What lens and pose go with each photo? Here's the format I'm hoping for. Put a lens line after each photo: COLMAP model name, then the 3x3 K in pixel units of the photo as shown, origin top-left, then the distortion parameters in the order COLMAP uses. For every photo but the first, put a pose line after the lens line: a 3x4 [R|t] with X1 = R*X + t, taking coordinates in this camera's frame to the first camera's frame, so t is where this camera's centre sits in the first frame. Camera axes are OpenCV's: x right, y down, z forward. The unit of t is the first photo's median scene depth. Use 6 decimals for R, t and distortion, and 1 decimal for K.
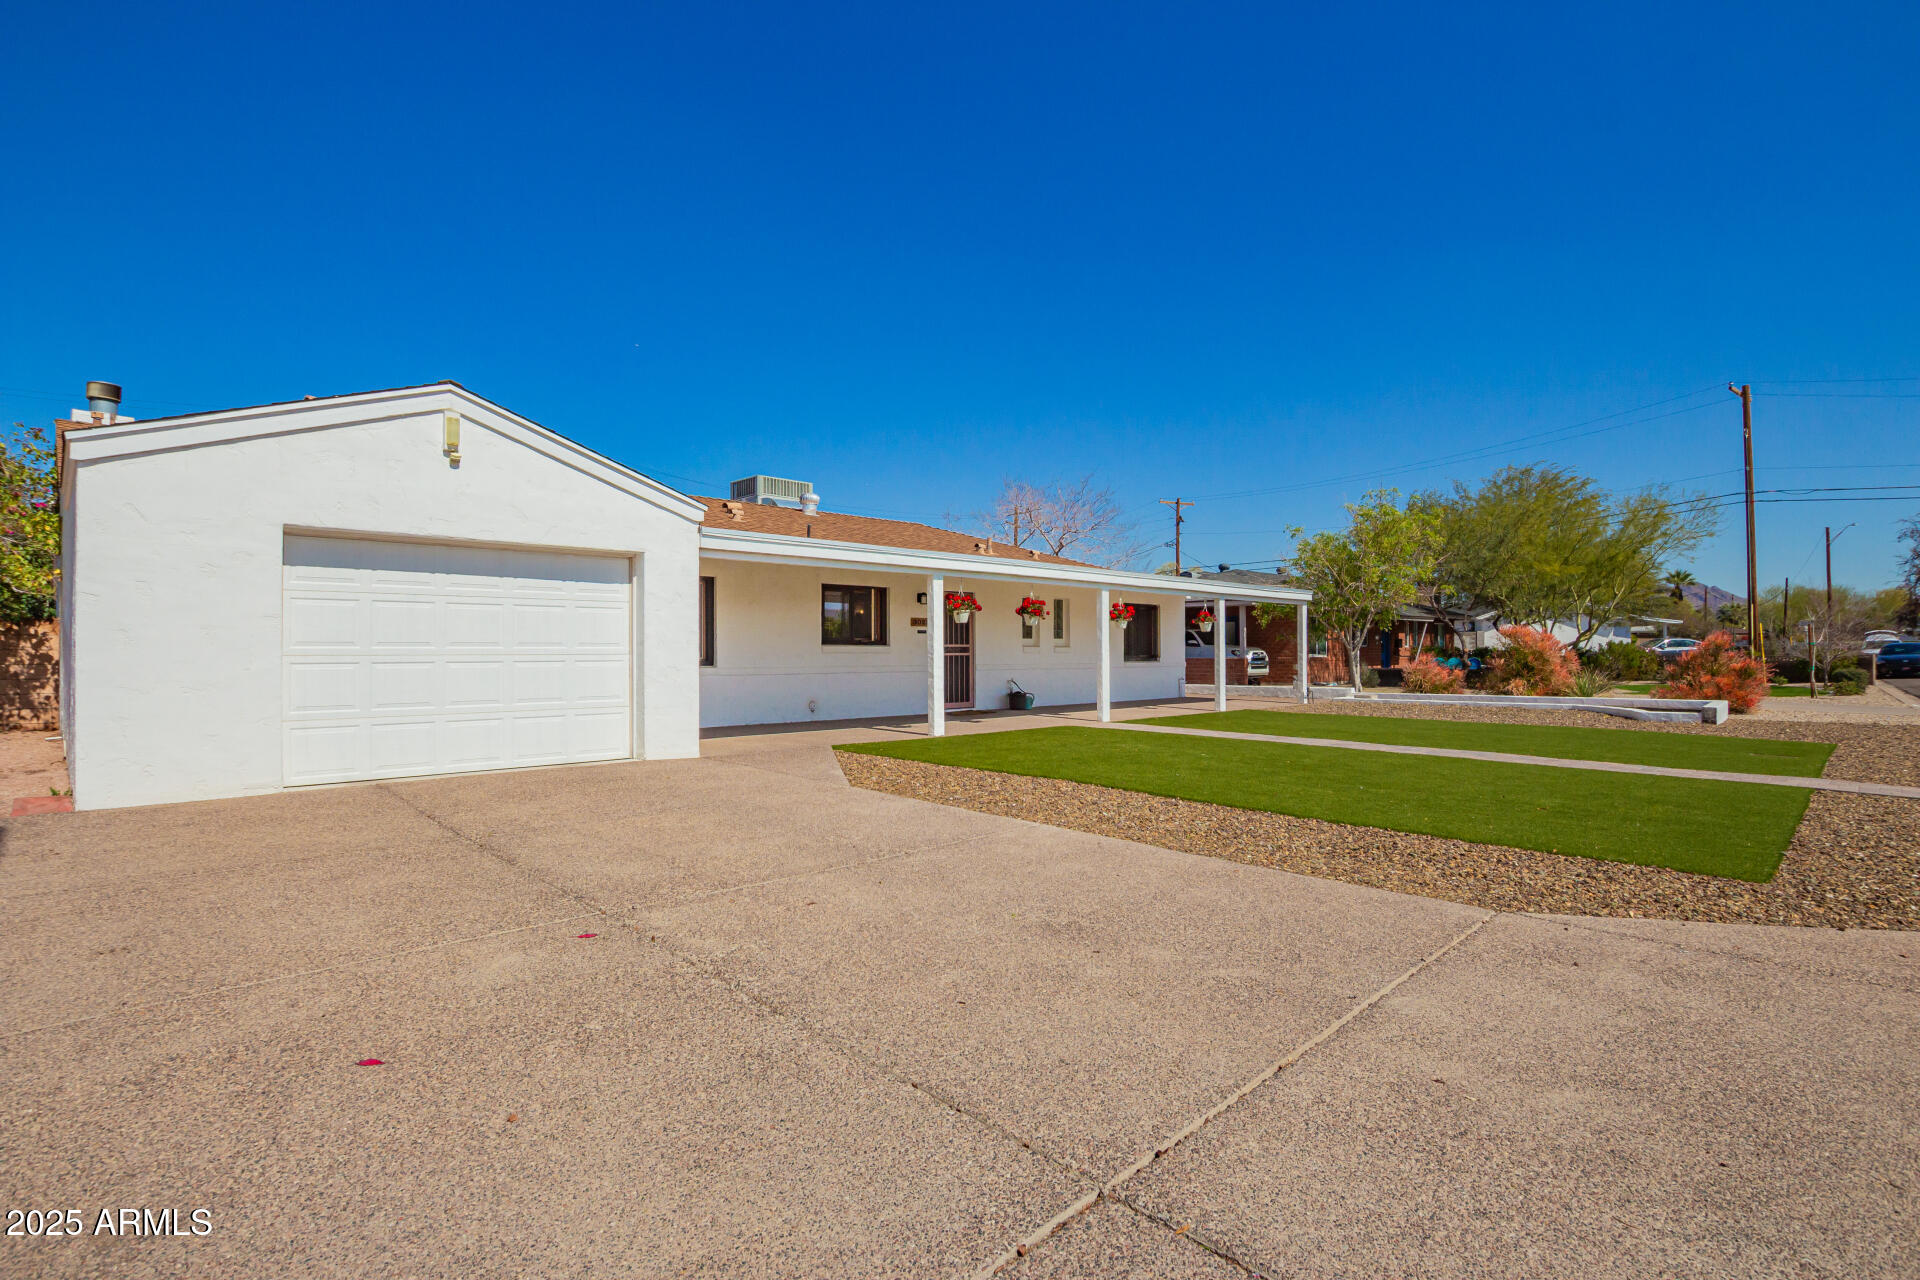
lens RADIAL K [[886.6, 0, 960.0], [0, 886.6, 640.0], [0, 0, 1]] dist [0.001492, 0.000159]
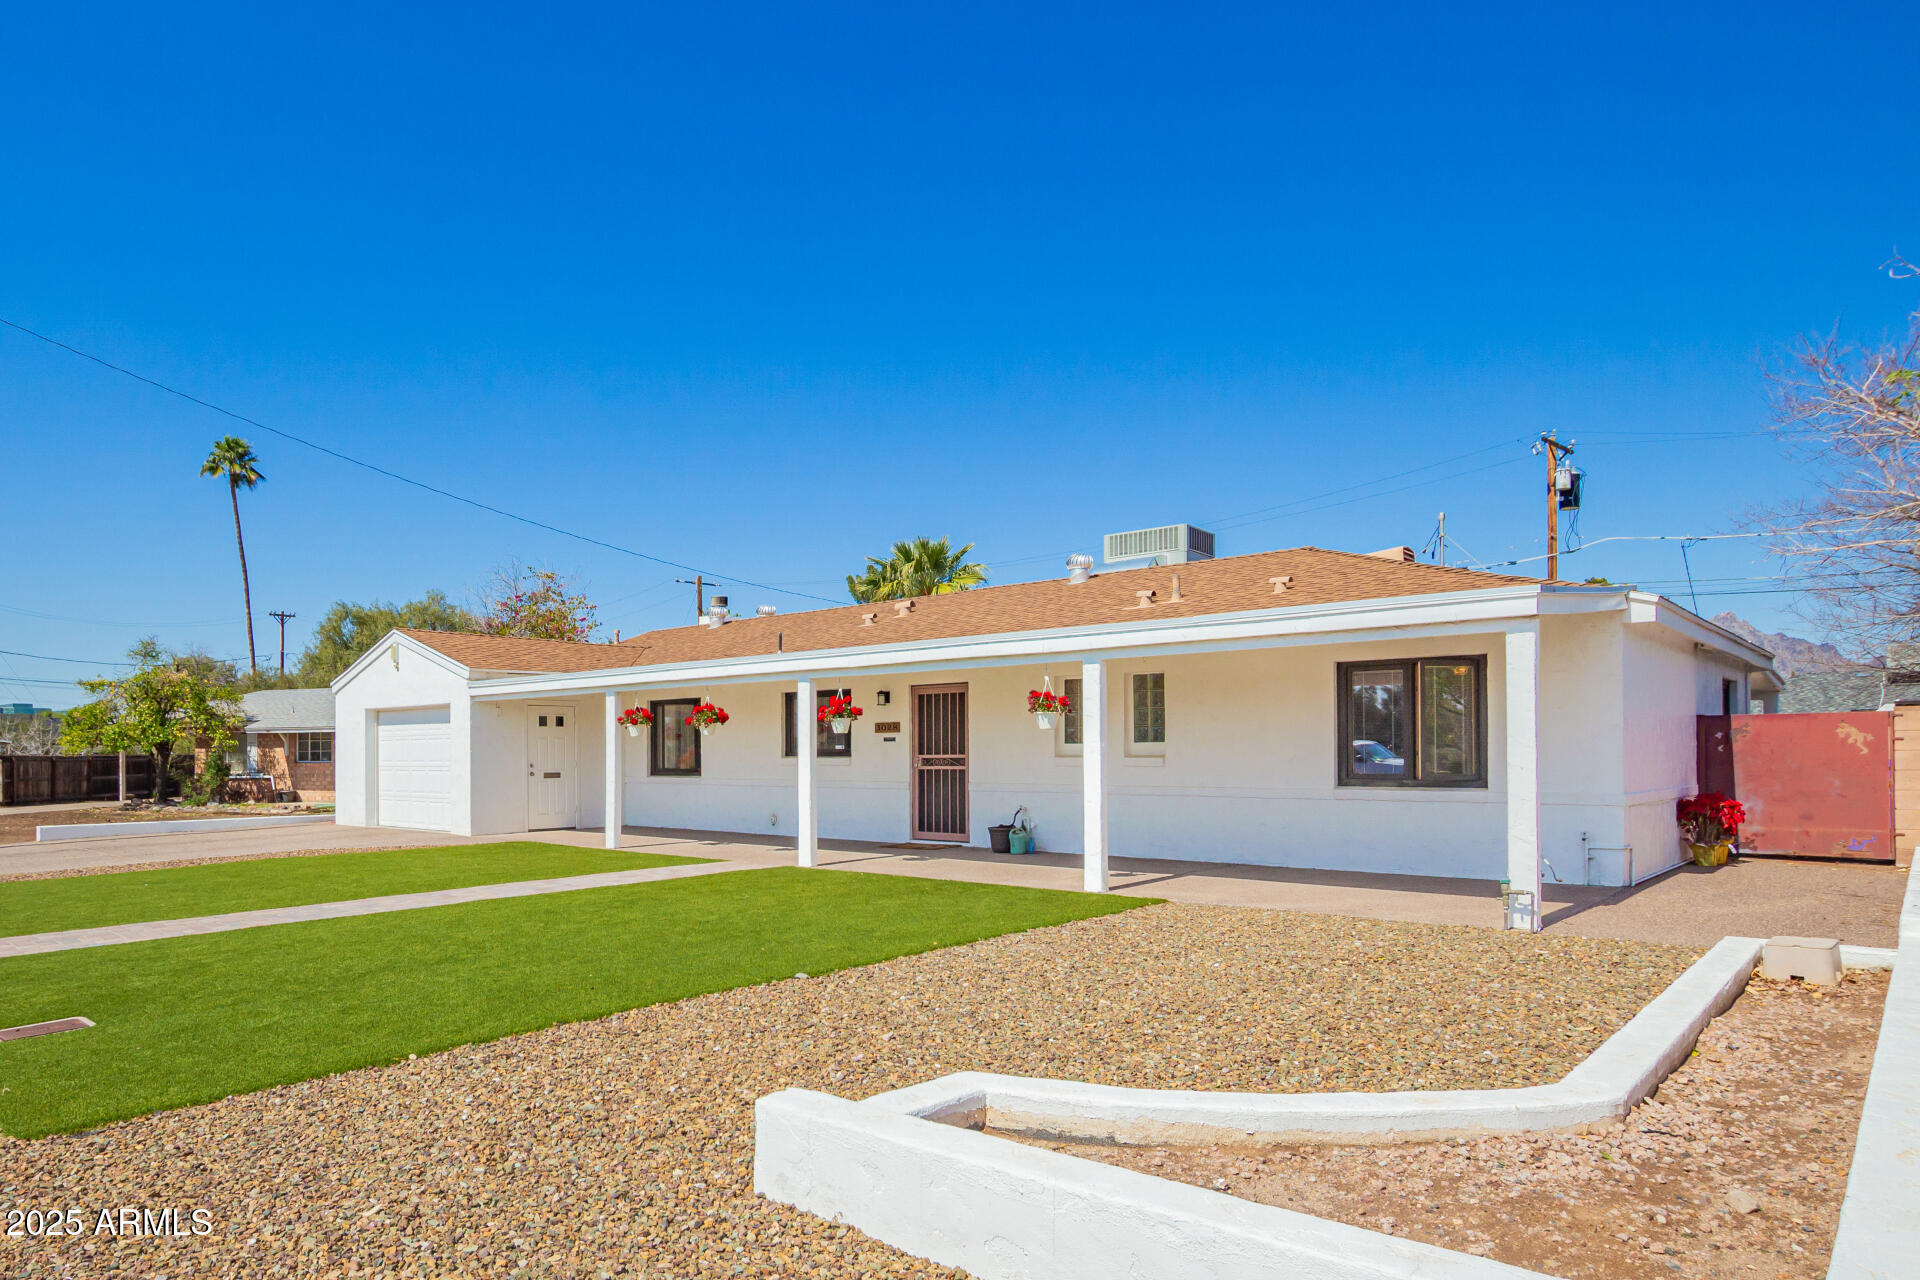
lens RADIAL K [[1216.0, 0, 960.0], [0, 1216.0, 640.0], [0, 0, 1]] dist [-0.000966, -0.000011]
pose [[0.098455, -0.093607, -0.990729, 1.187114], [0.017464, 0.995575, -0.092329, 0.003956], [0.994988, -0.008212, 0.099654, 1.044027]]
